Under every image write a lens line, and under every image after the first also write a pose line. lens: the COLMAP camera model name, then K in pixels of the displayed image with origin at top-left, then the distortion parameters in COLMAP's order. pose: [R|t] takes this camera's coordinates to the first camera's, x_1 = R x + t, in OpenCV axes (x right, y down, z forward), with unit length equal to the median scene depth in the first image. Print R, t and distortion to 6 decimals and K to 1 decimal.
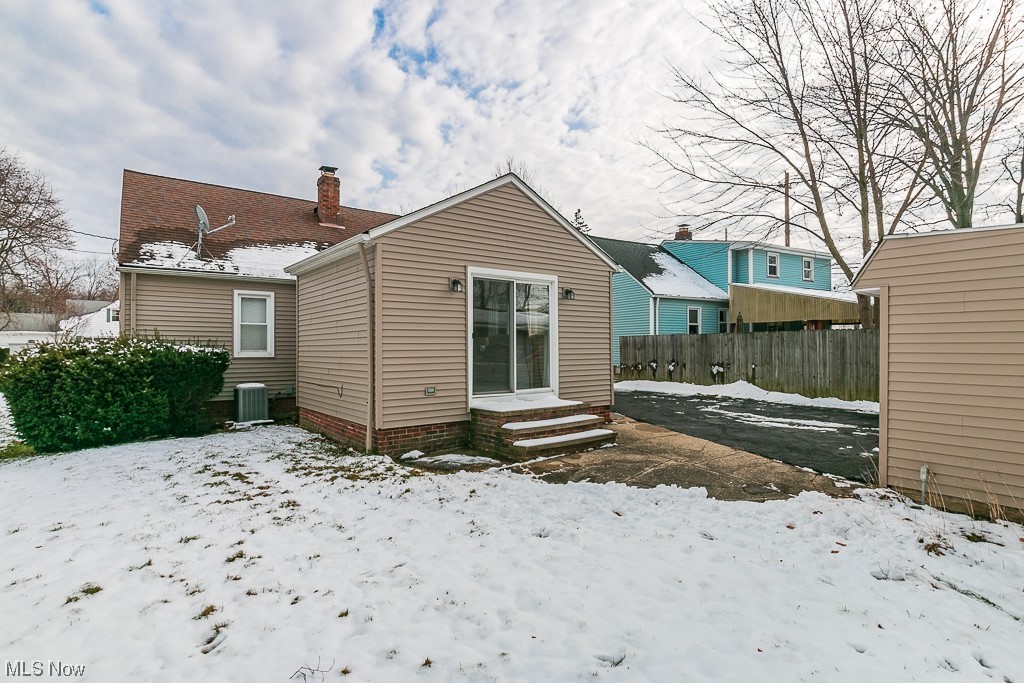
lens RADIAL K [[523.5, 0, 512.0], [0, 523.5, 341.5], [0, 0, 1]] dist [0.000069, 0.000014]
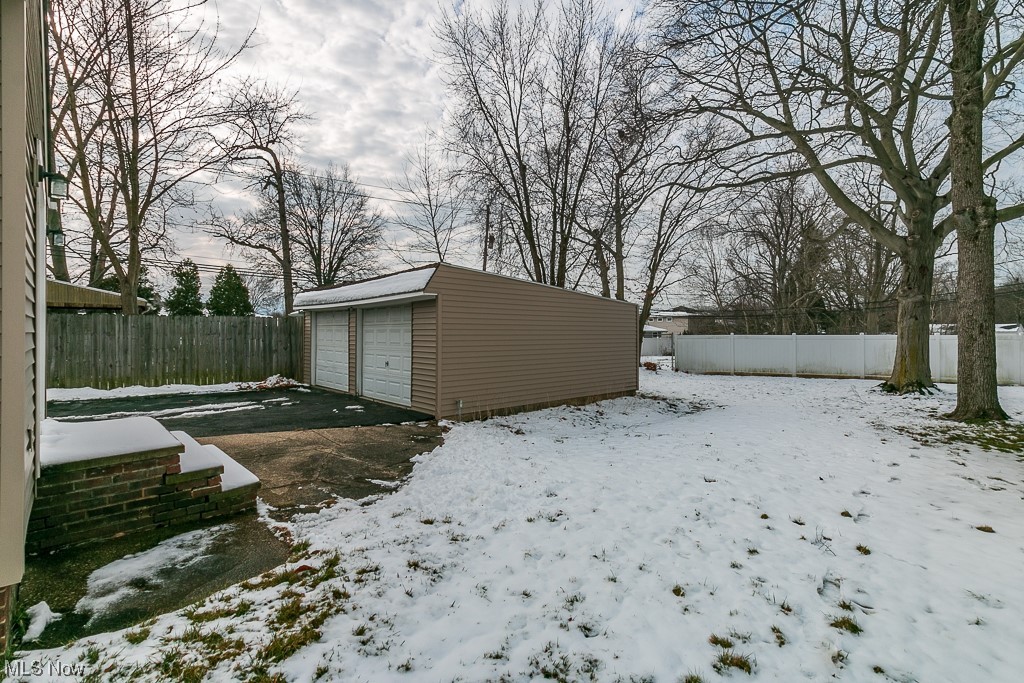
lens RADIAL K [[462.3, 0, 512.0], [0, 462.3, 341.5], [0, 0, 1]] dist [0.001216, 0.000057]
pose [[-0.112984, -0.011734, 0.993528, -0.798064], [-0.013017, 0.999862, 0.010329, 0.020070], [-0.993512, -0.011766, -0.113121, 1.021989]]
